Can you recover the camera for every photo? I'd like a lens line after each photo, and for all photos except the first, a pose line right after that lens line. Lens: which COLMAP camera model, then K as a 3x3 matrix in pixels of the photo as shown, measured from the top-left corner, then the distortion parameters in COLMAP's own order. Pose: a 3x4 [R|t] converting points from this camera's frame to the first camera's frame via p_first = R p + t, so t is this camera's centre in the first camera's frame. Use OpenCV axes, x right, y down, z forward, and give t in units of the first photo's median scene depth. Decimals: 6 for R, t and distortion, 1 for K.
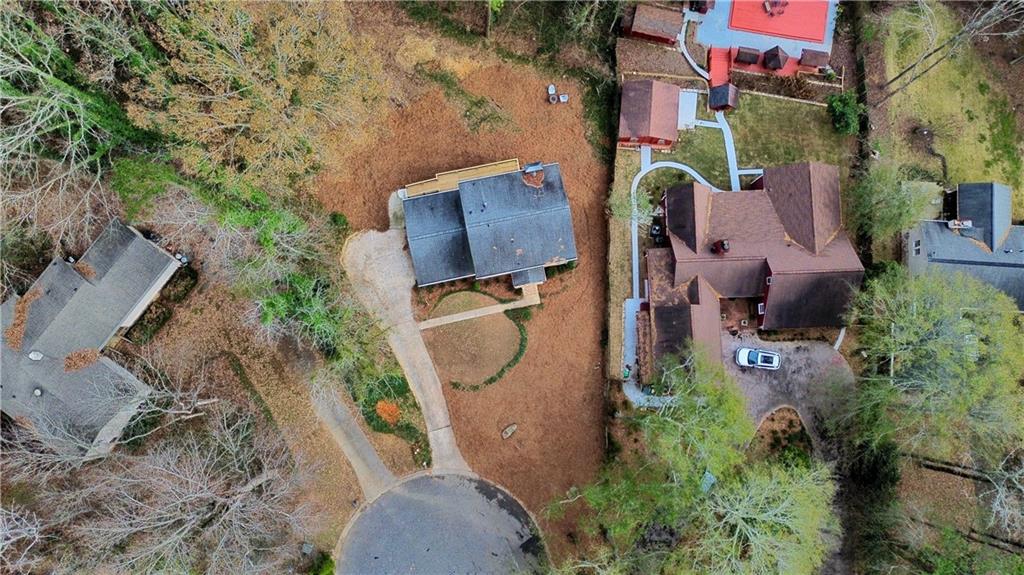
lens RADIAL K [[716.4, 0, 514.1], [0, 716.4, 283.1], [0, 0, 1]] dist [0.058073, -0.073718]
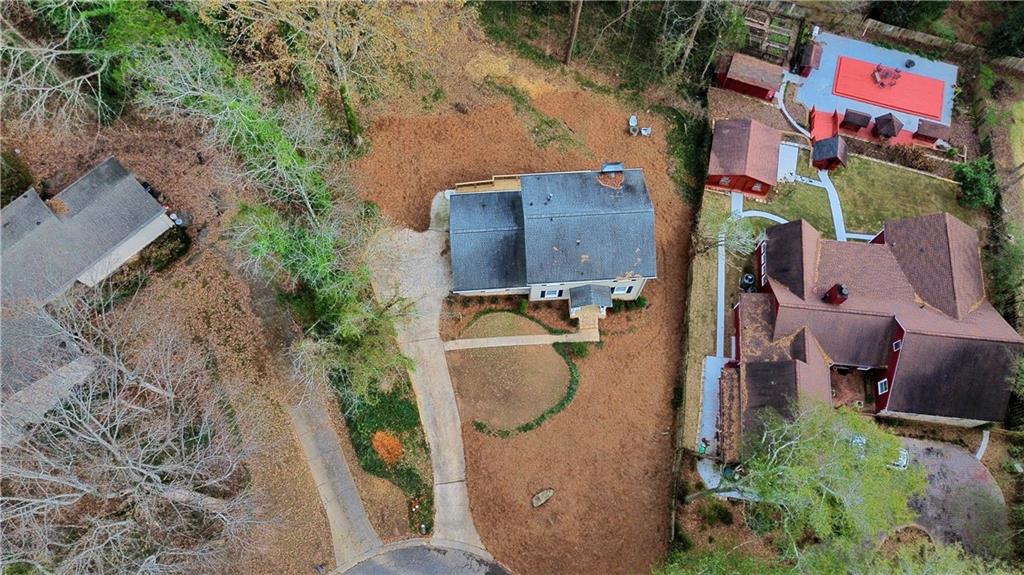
lens RADIAL K [[716.4, 0, 513.6], [0, 716.4, 280.5], [0, 0, 1]] dist [0.058073, -0.073718]
pose [[0.990751, 0.125274, -0.052147, -0.024984], [-0.134613, 0.955798, -0.261398, 0.185627], [0.017096, 0.266000, 0.963821, 0.216123]]
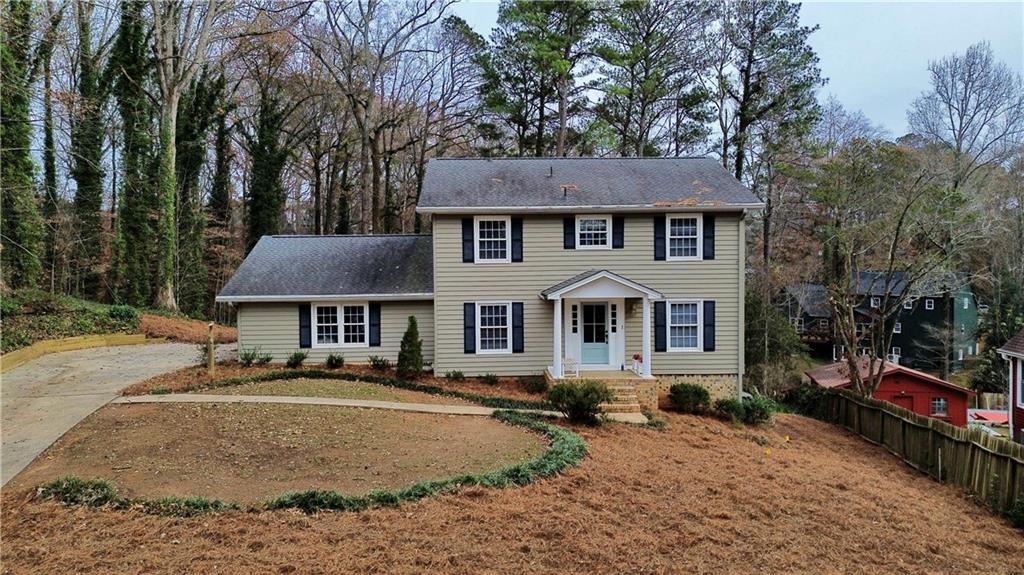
lens RADIAL K [[716.4, 0, 512.5], [0, 716.4, 281.2], [0, 0, 1]] dist [0.058073, -0.073718]
pose [[0.987186, -0.019143, -0.158420, 0.029955], [-0.154065, 0.144235, -0.977477, 0.260803], [0.041561, 0.989358, 0.139437, 0.924539]]
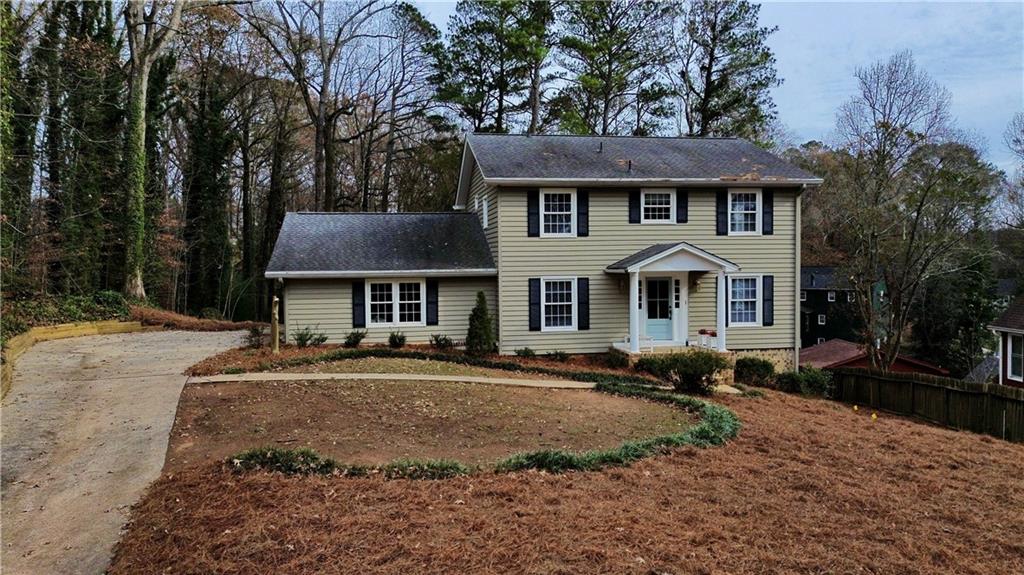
lens RADIAL K [[716.4, 0, 513.2], [0, 716.4, 285.7], [0, 0, 1]] dist [0.058073, -0.073718]
pose [[0.999424, -0.023519, -0.024471, -0.033477], [-0.020775, 0.146256, -0.989029, 0.259093], [0.026840, 0.988967, 0.145683, 0.934478]]
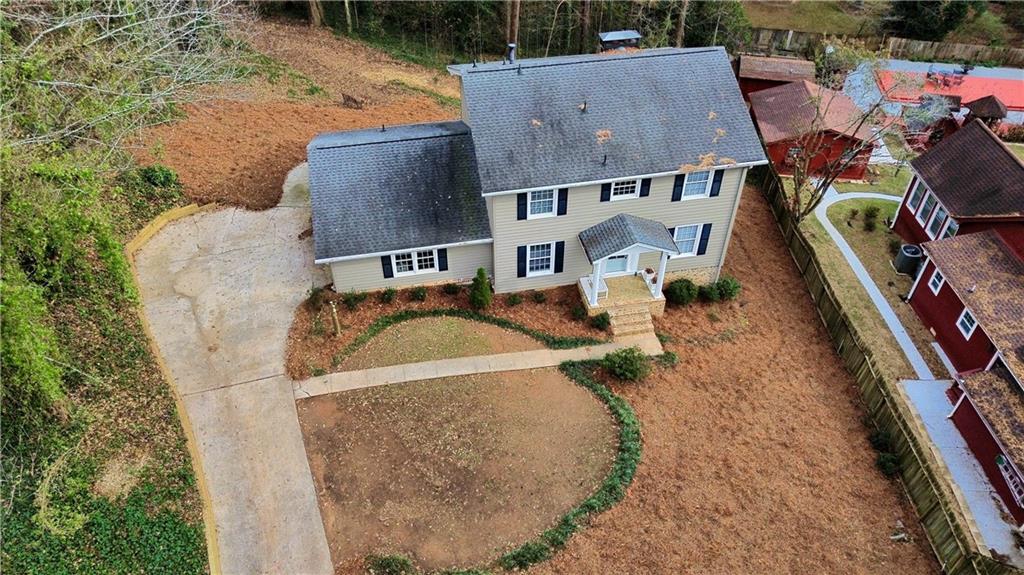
lens RADIAL K [[716.4, 0, 512.9], [0, 716.4, 289.5], [0, 0, 1]] dist [0.058073, -0.073718]
pose [[0.999878, -0.005913, -0.014467, -0.031502], [-0.005128, 0.750287, -0.661092, 0.235398], [0.014763, 0.661086, 0.750165, 0.723421]]
